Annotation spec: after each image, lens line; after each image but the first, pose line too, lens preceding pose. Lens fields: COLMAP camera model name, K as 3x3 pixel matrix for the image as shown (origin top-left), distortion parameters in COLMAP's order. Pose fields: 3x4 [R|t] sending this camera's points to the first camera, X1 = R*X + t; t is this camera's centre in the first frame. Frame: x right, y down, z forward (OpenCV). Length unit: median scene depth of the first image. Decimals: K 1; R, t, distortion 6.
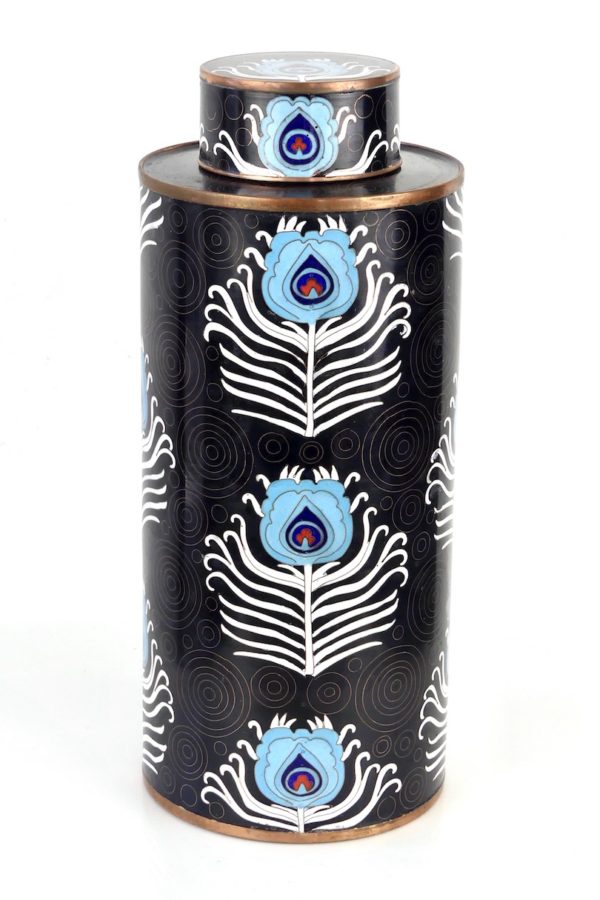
lens RADIAL K [[2489.3, 0, 300.0], [0, 2489.3, 450.0], [0, 0, 1]] dist [-0.067961, -0.151305]
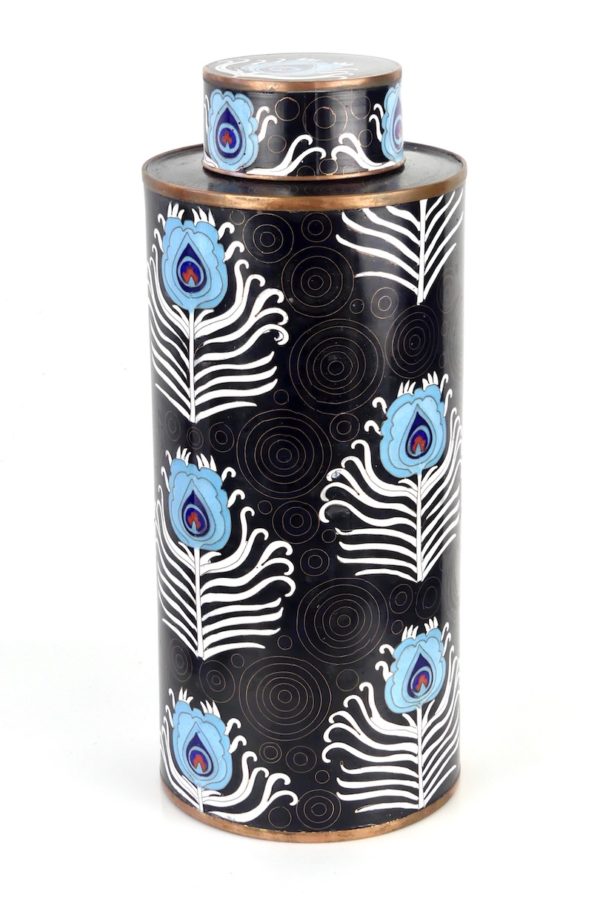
lens RADIAL K [[2489.3, 0, 300.0], [0, 2489.3, 450.0], [0, 0, 1]] dist [-0.067961, -0.151305]
pose [[0.689439, 0.206142, -0.694391, 0.747021], [-0.212453, 0.974036, 0.078221, -0.083590], [0.692486, 0.093597, 0.715334, 0.300542]]
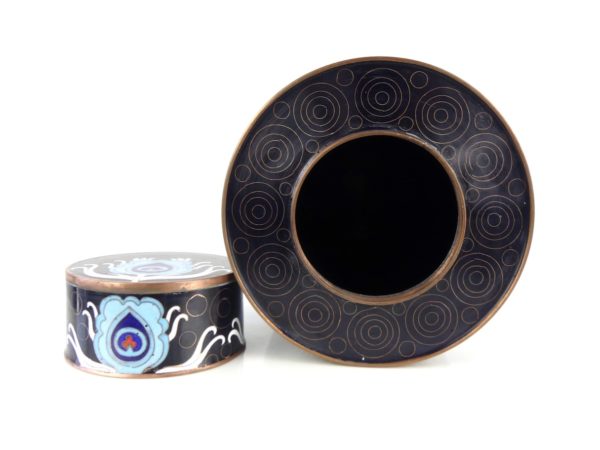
lens RADIAL K [[560.2, 0, 300.0], [0, 560.2, 225.0], [0, 0, 1]] dist [-0.002622, -0.002681]
pose [[0.999586, 0.019965, -0.020721, 0.073736], [-0.023692, 0.979727, -0.198933, -0.124713], [0.016330, 0.199341, 0.979794, 0.755535]]
